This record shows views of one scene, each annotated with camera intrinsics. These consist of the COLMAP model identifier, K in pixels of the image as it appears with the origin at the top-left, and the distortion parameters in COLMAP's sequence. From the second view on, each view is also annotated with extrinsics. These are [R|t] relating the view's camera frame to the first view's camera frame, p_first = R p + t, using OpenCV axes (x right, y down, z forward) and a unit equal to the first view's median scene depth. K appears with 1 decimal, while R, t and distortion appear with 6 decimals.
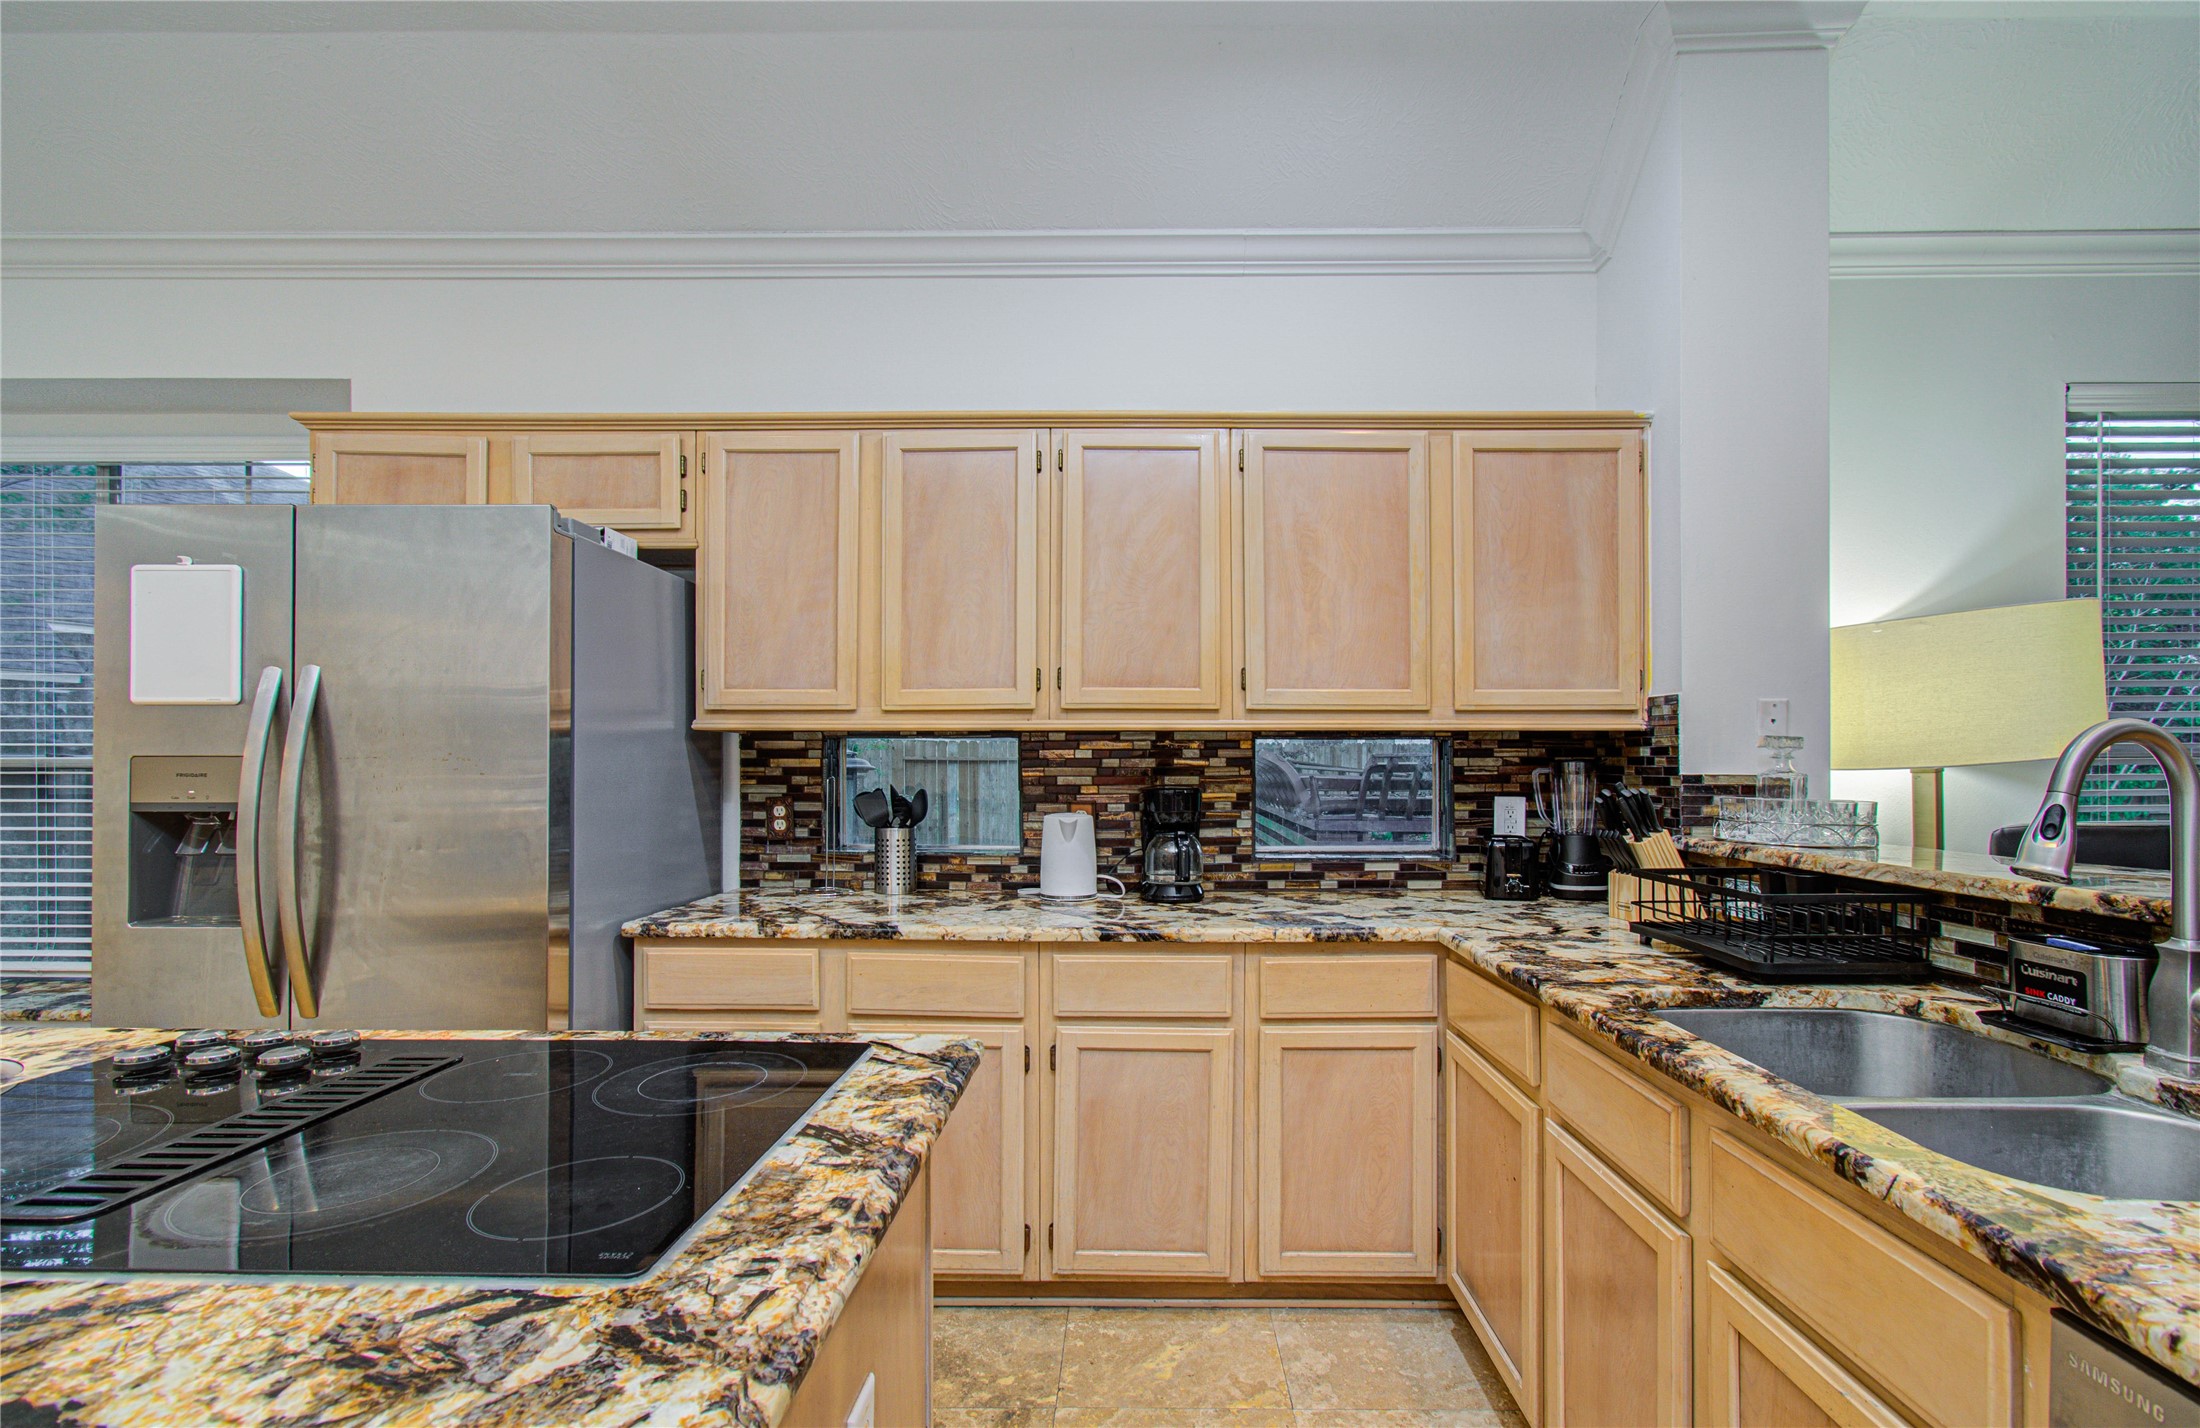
lens RADIAL K [[964.9, 0, 1112.0], [0, 964.9, 762.8], [0, 0, 1]] dist [-0.010094, 0.006877]
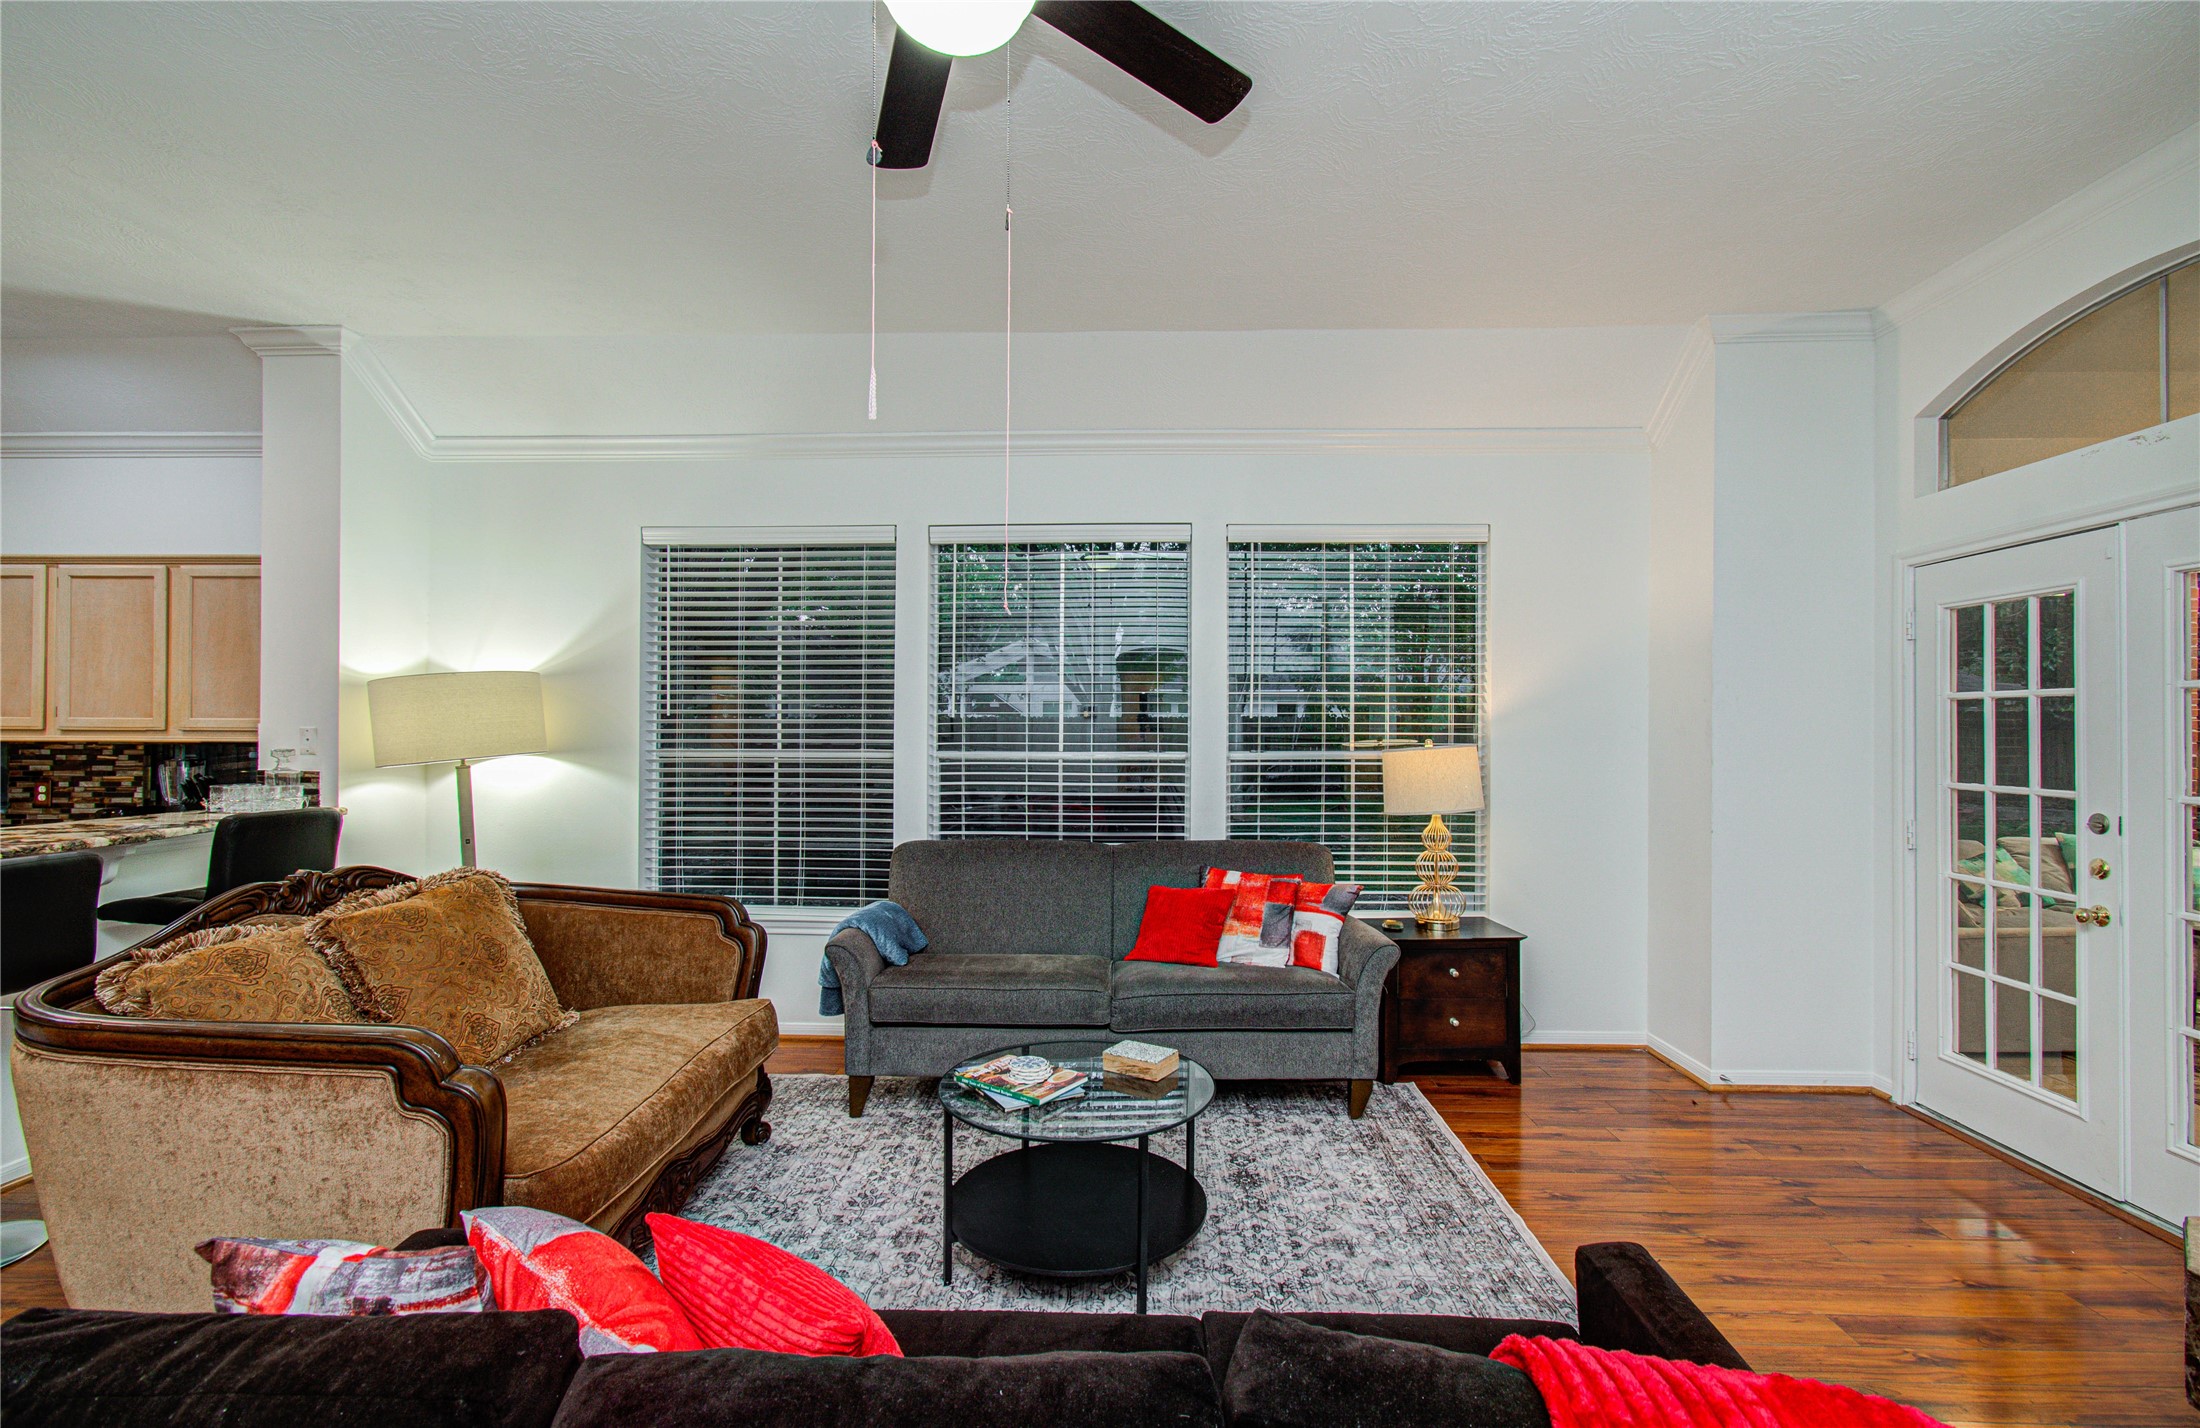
lens RADIAL K [[964.9, 0, 1112.2], [0, 964.9, 729.3], [0, 0, 1]] dist [-0.010094, 0.006877]
pose [[0.999372, 0.004900, -0.035106, 2.093965], [-0.004754, 0.999980, 0.004240, -0.072027], [0.035126, -0.004070, 0.999375, -0.664465]]
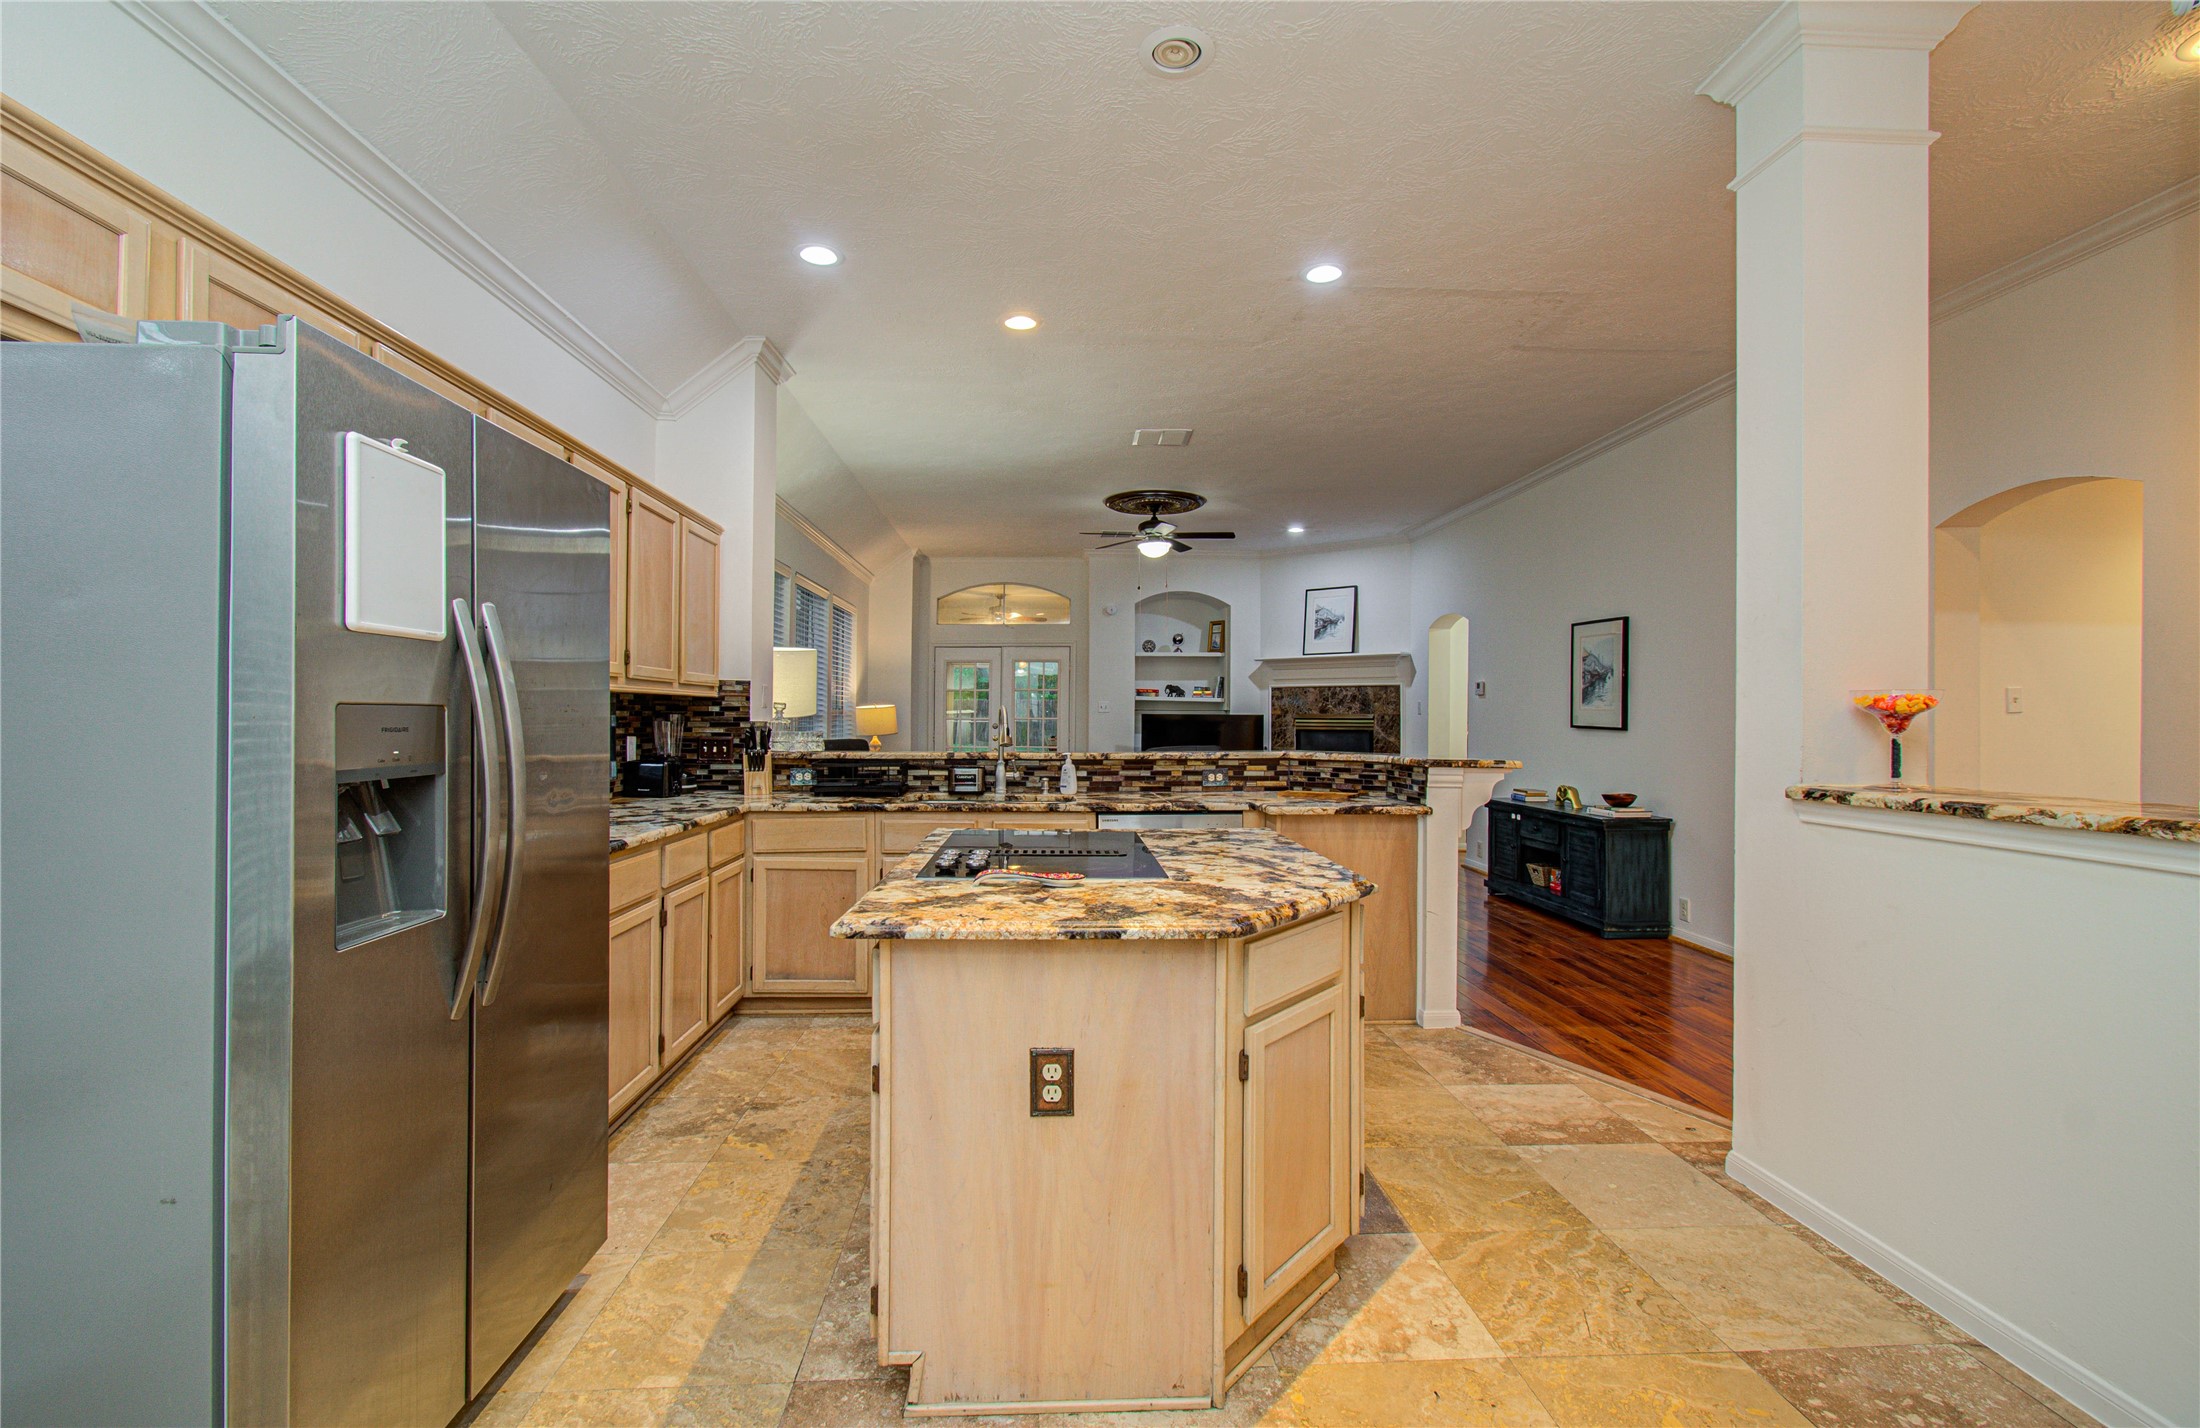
lens RADIAL K [[964.9, 0, 1088.7], [0, 964.9, 706.3], [0, 0, 1]] dist [-0.010094, 0.006877]
pose [[-0.044495, 0.009497, 0.998964, -1.329417], [-0.008398, 0.999916, -0.009880, -0.004155], [-0.998974, -0.008829, -0.044411, 0.368932]]
